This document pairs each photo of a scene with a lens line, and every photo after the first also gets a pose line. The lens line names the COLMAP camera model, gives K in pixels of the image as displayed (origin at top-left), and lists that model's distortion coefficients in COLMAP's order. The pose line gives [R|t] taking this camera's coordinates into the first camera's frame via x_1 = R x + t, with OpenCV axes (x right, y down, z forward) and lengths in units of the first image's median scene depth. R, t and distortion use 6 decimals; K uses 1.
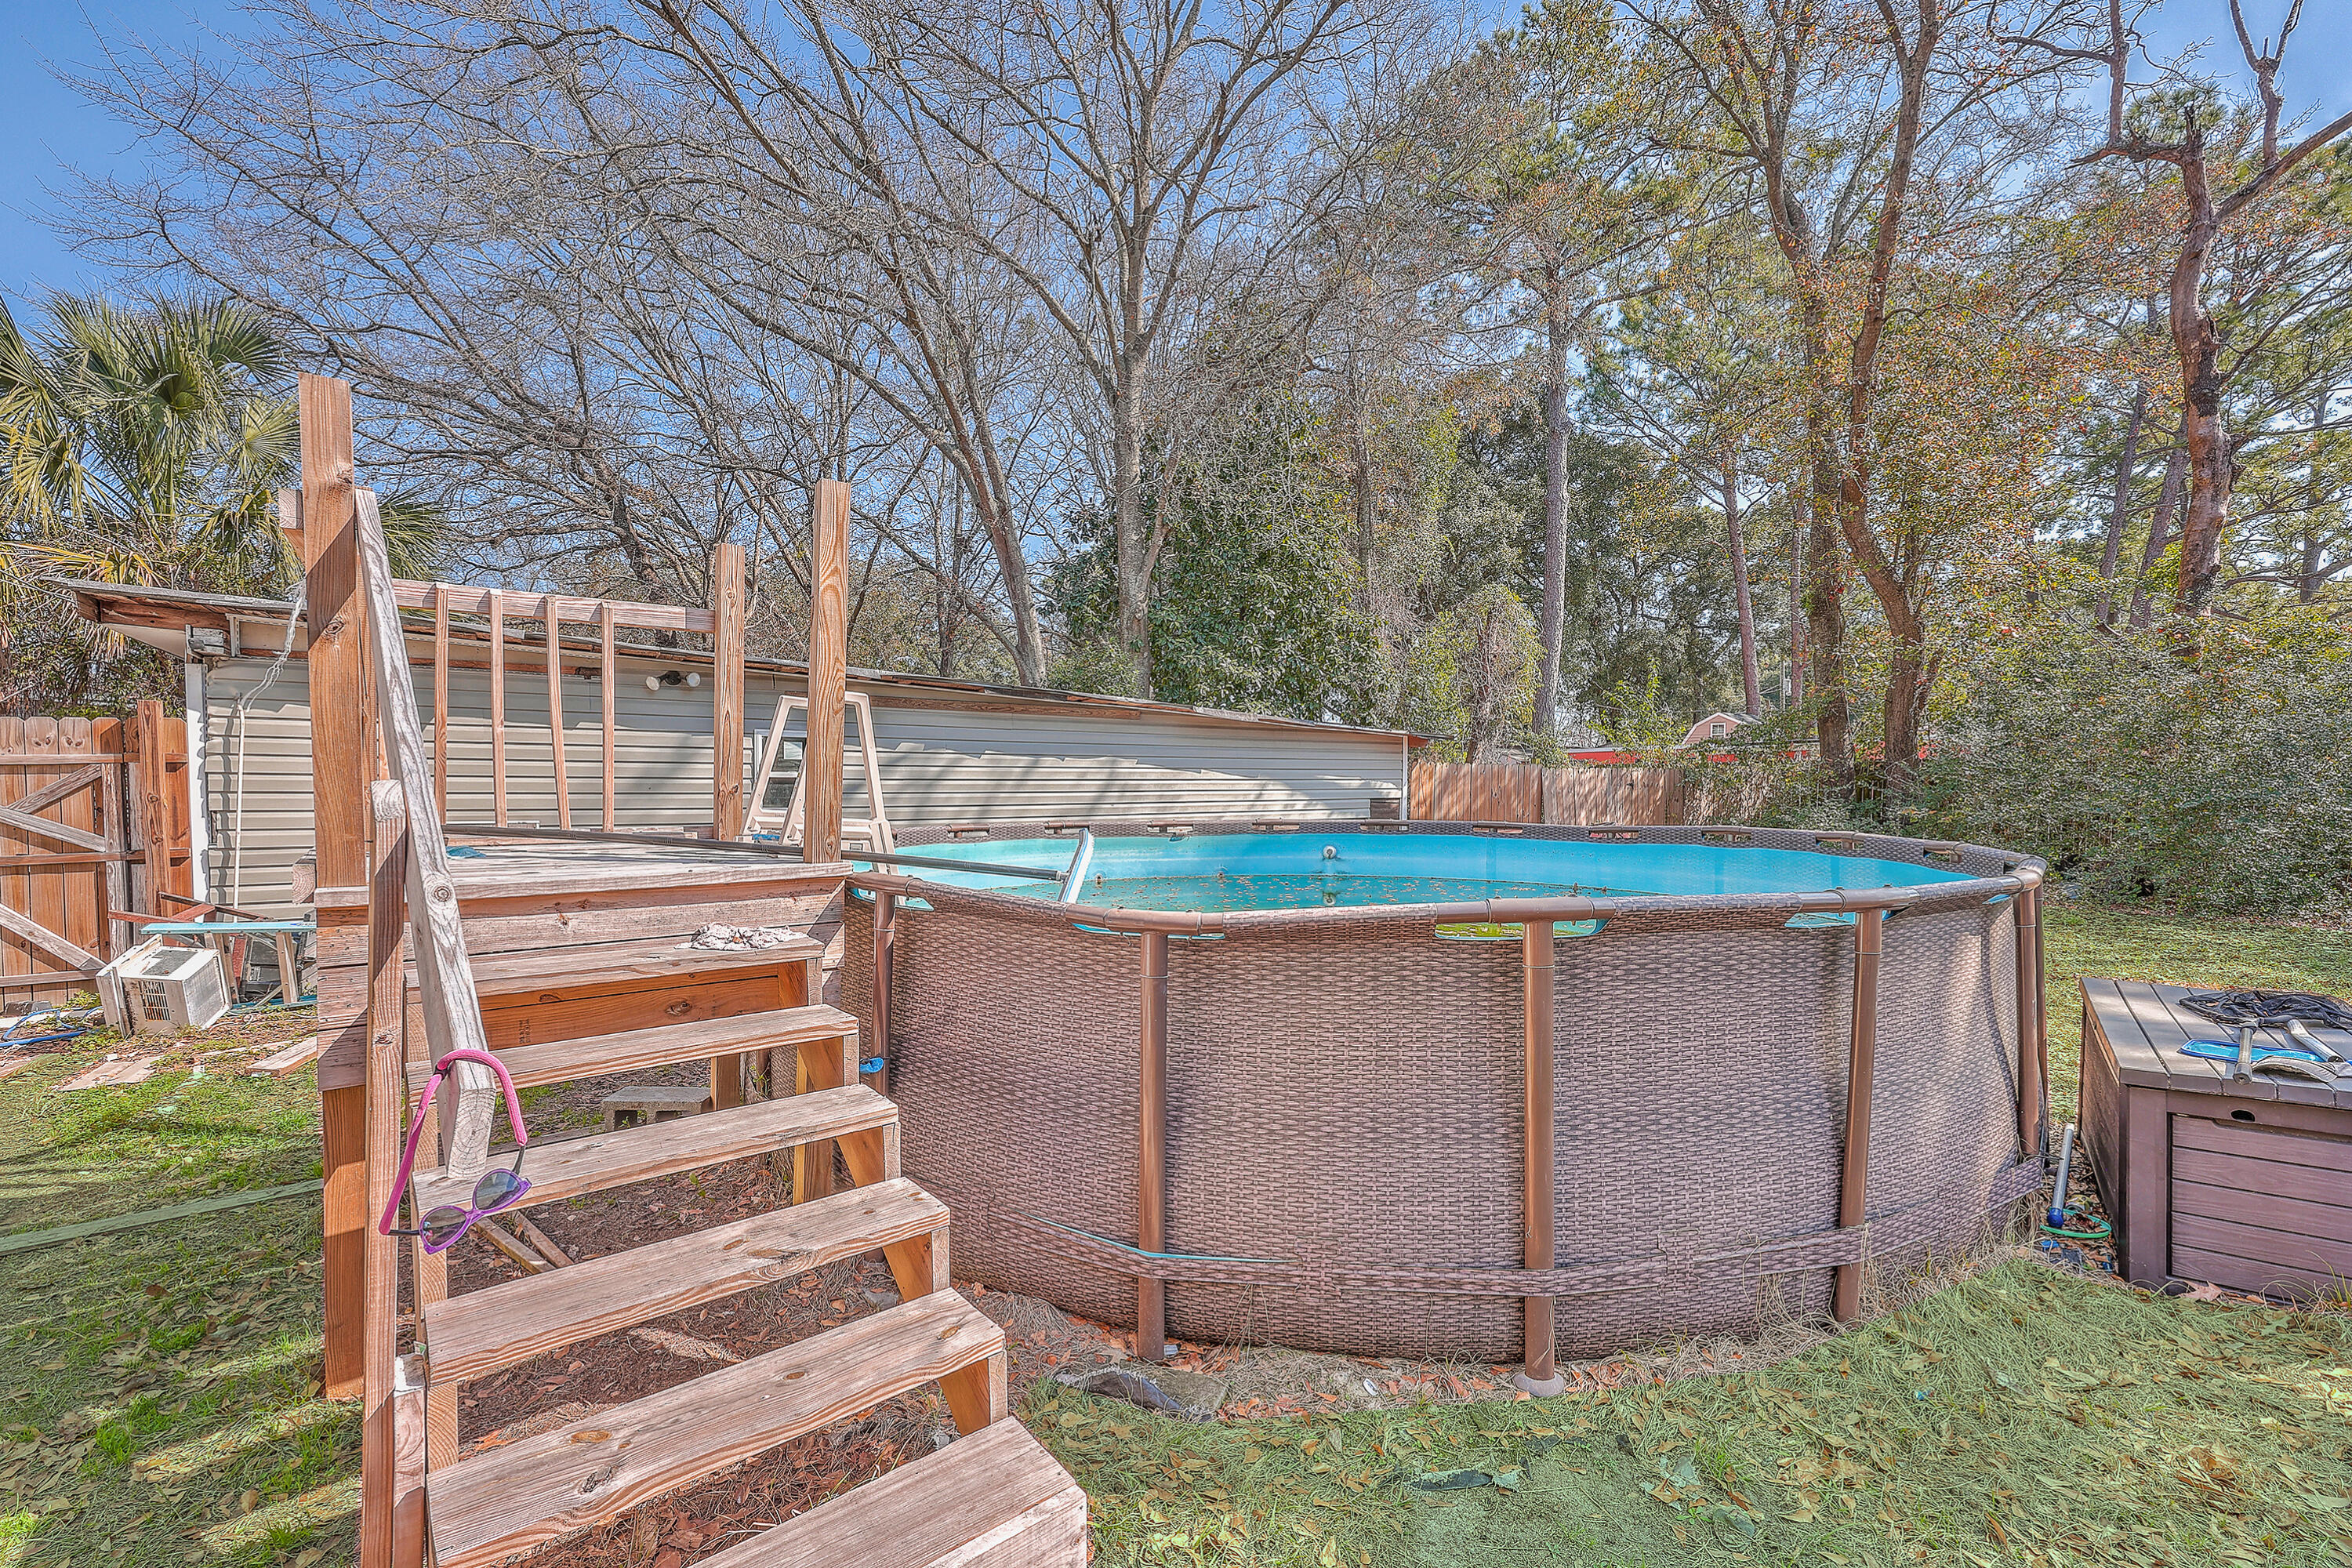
lens RADIAL K [[943.9, 0, 1176.0], [0, 943.9, 784.0], [0, 0, 1]] dist [-0.000011, -0.000101]
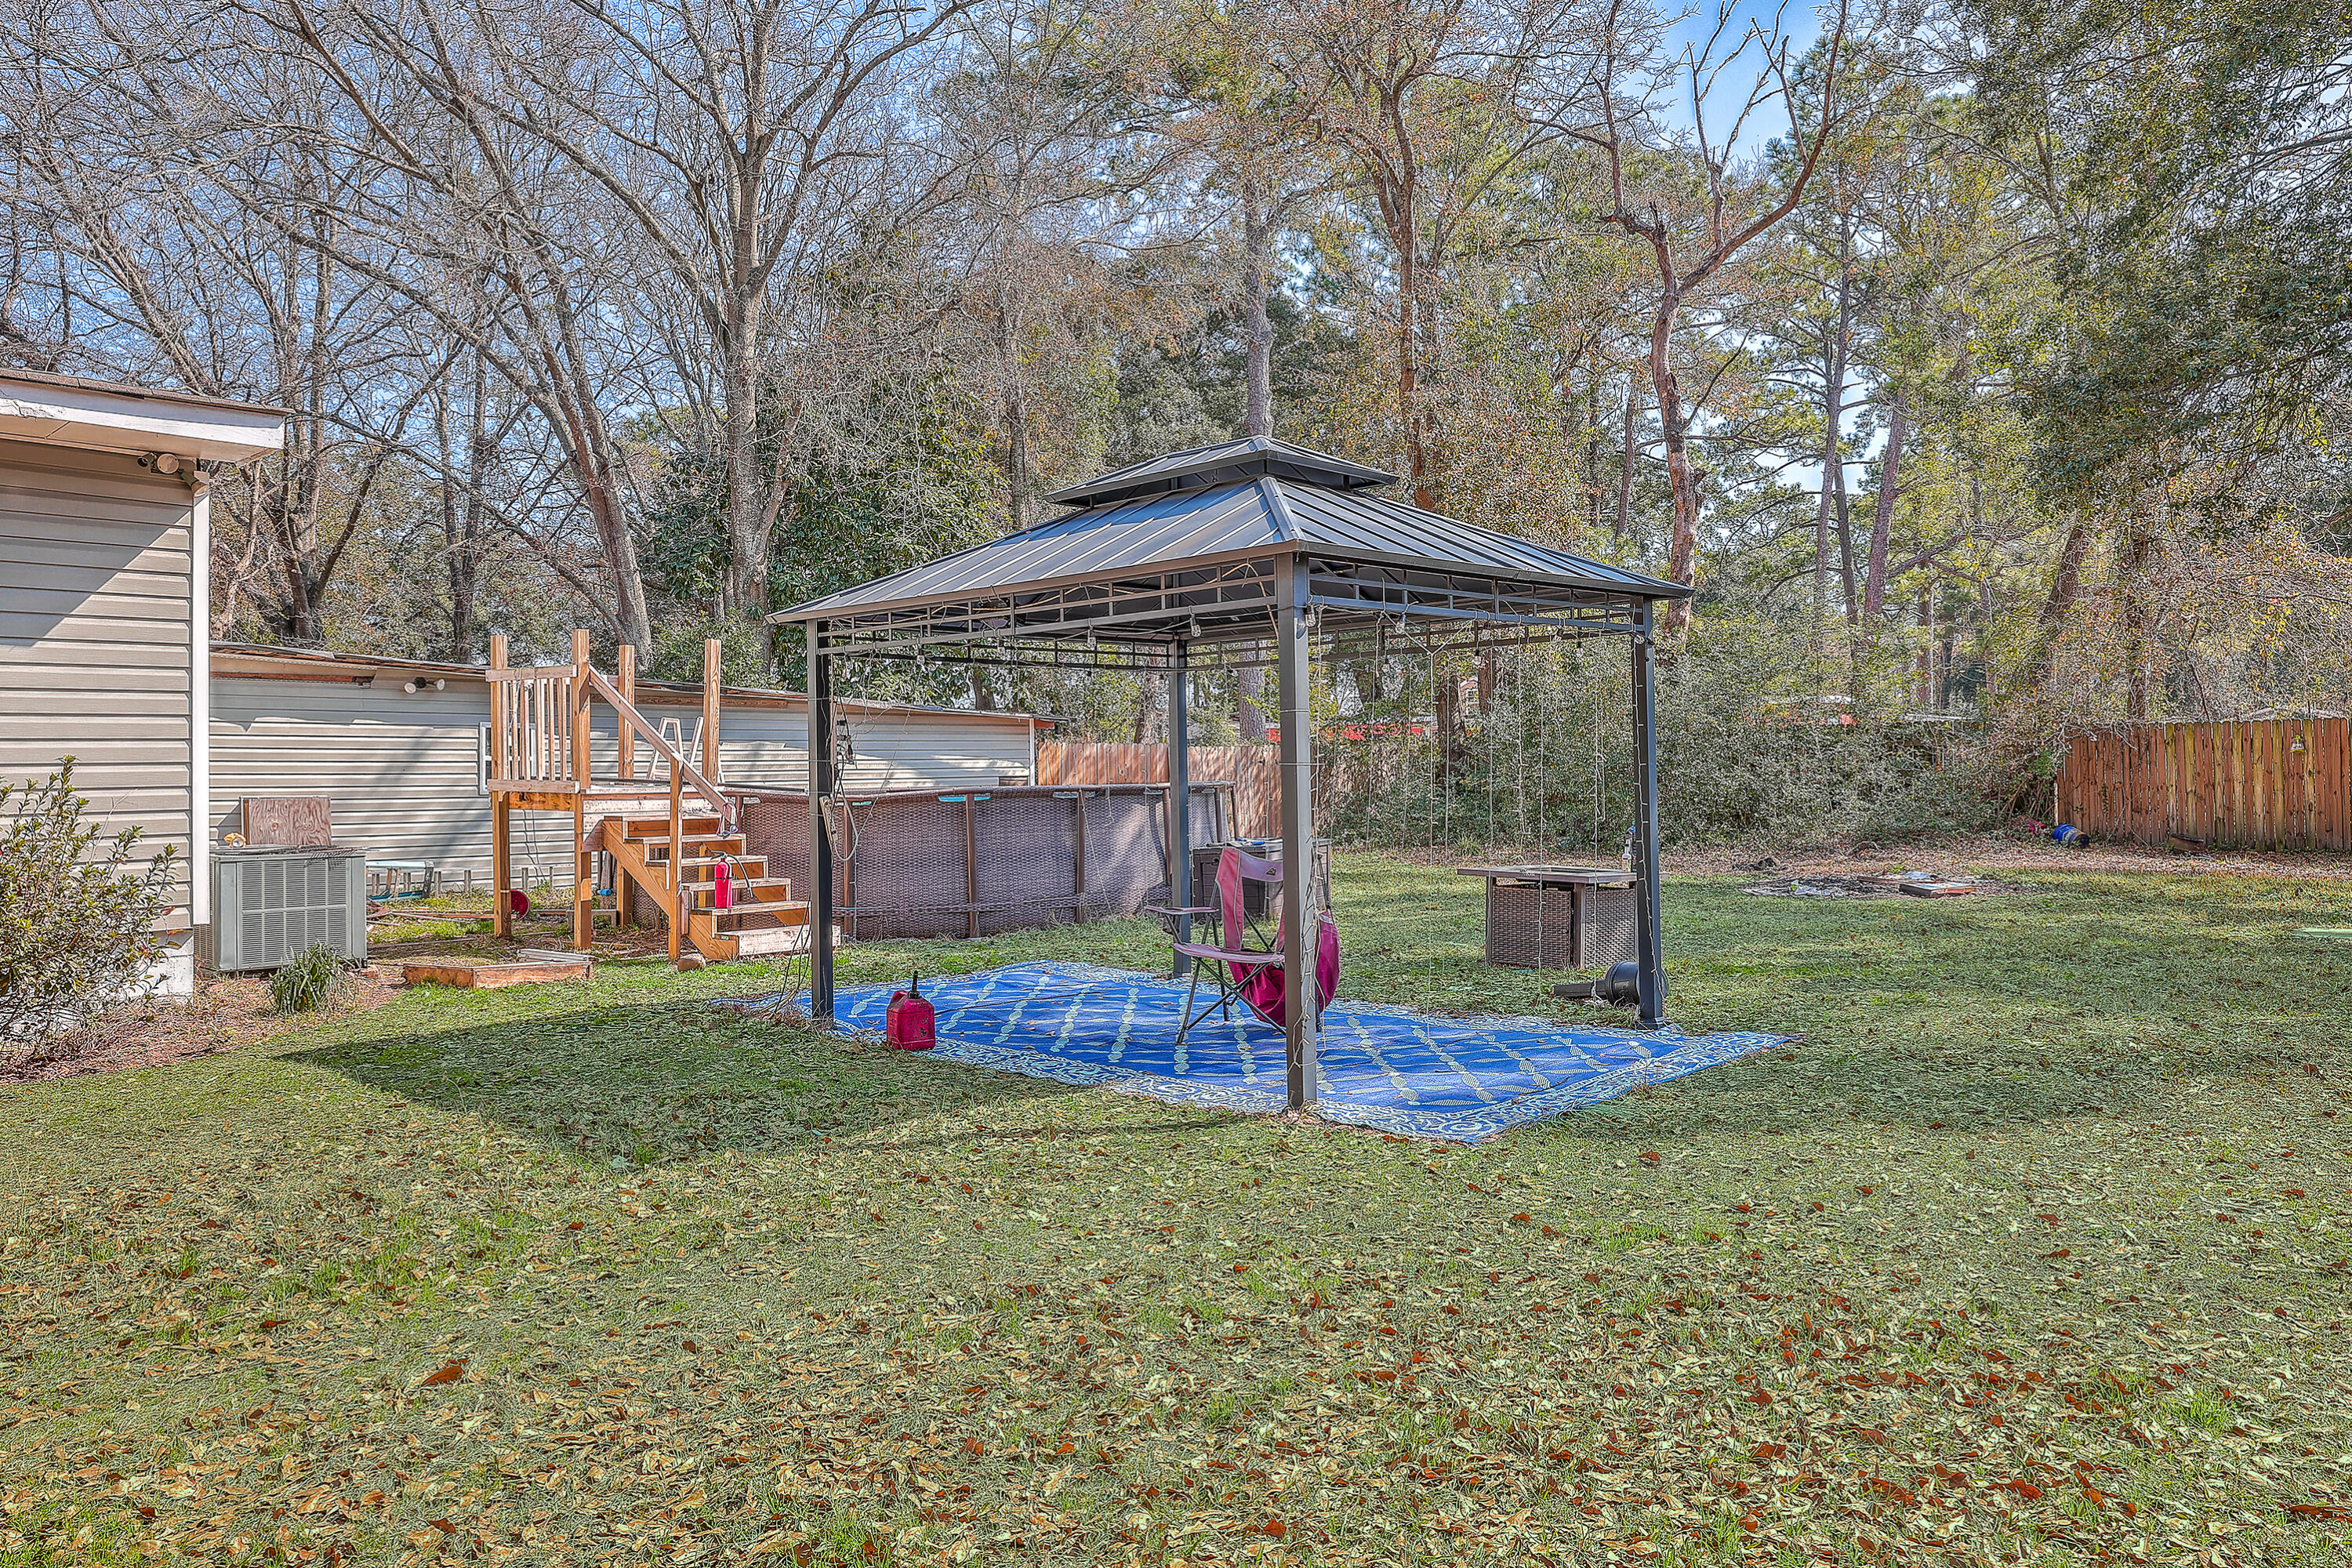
lens RADIAL K [[1546.4, 0, 1176.0], [0, 1546.4, 784.0], [0, 0, 1]] dist [0.007628, 0.000313]
pose [[0.966804, -0.017037, 0.254949, -0.037643], [0.016055, 0.999854, 0.005933, 0.012271], [-0.255013, -0.001643, 0.966936, -0.575141]]
